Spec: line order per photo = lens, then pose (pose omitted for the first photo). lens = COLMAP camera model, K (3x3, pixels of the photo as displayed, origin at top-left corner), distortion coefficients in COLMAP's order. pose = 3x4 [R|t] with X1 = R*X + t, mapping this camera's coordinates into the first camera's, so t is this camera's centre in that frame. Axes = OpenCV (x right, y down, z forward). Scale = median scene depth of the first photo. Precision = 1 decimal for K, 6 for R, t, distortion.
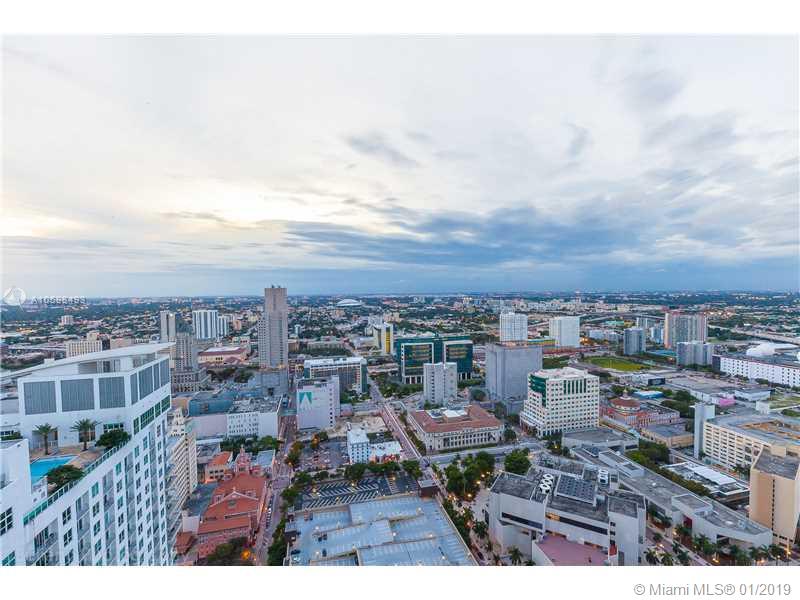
lens RADIAL K [[359.4, 0, 397.9], [0, 359.4, 299.2], [0, 0, 1]] dist [-0.012538, 0.001571]
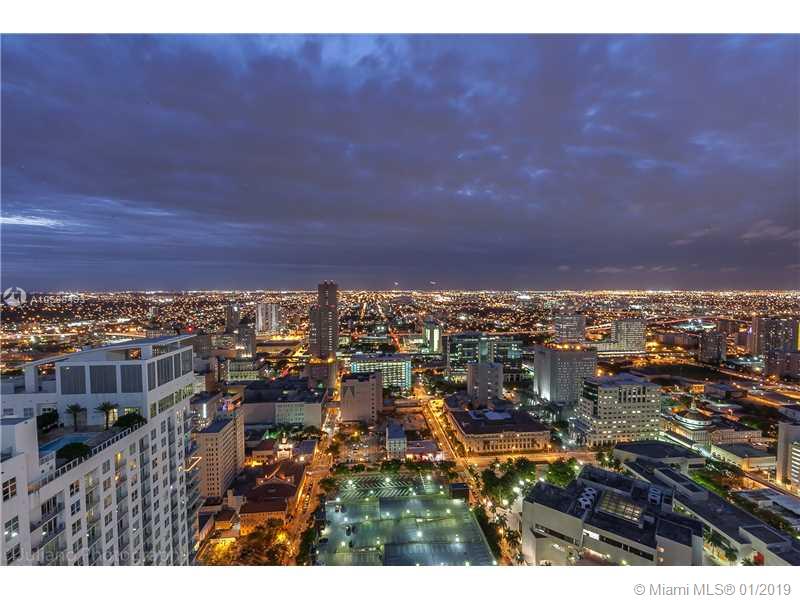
lens RADIAL K [[359.4, 0, 417.1], [0, 359.4, 304.4], [0, 0, 1]] dist [-0.012538, 0.001571]
pose [[0.988682, 0.017520, -0.149003, 0.159642], [-0.013944, 0.999590, 0.025006, -0.000724], [0.149380, -0.022645, 0.988521, 0.050342]]
